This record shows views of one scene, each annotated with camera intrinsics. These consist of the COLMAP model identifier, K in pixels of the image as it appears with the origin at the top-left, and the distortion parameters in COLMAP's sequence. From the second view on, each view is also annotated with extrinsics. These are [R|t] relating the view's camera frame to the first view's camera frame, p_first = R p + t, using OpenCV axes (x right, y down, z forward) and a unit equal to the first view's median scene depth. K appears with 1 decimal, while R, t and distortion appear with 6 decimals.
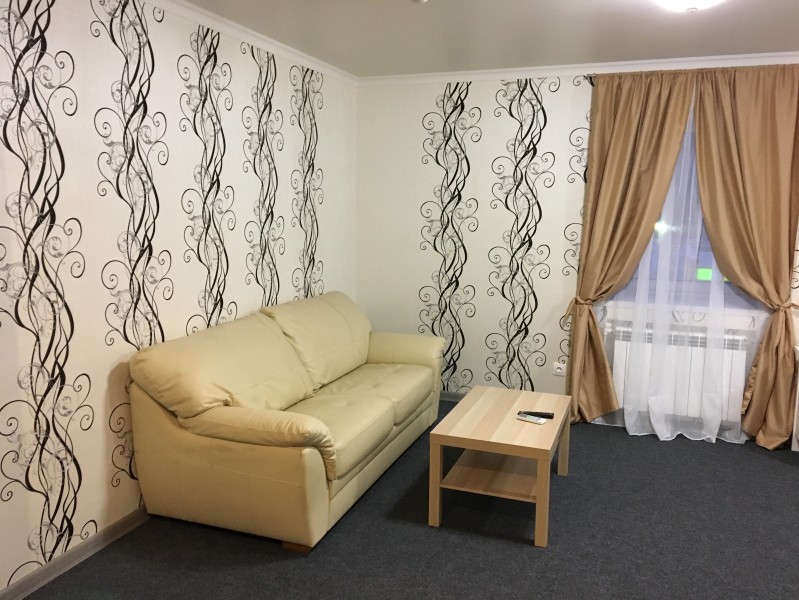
lens RADIAL K [[673.6, 0, 399.5], [0, 673.6, 300.0], [0, 0, 1]] dist [0.085659, -0.120895]
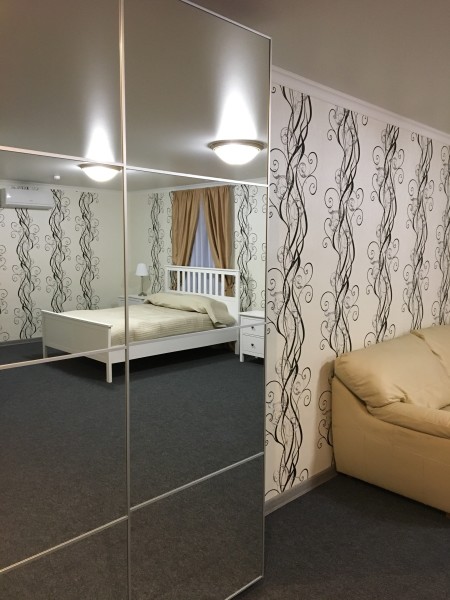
lens RADIAL K [[505.9, 0, 225.1], [0, 505.9, 303.3], [0, 0, 1]] dist [0.085659, -0.120895]
pose [[0.907686, 0.044416, -0.417292, -0.163830], [-0.059326, 0.997978, -0.022823, 0.004502], [0.415435, 0.045473, 0.908486, -0.076032]]
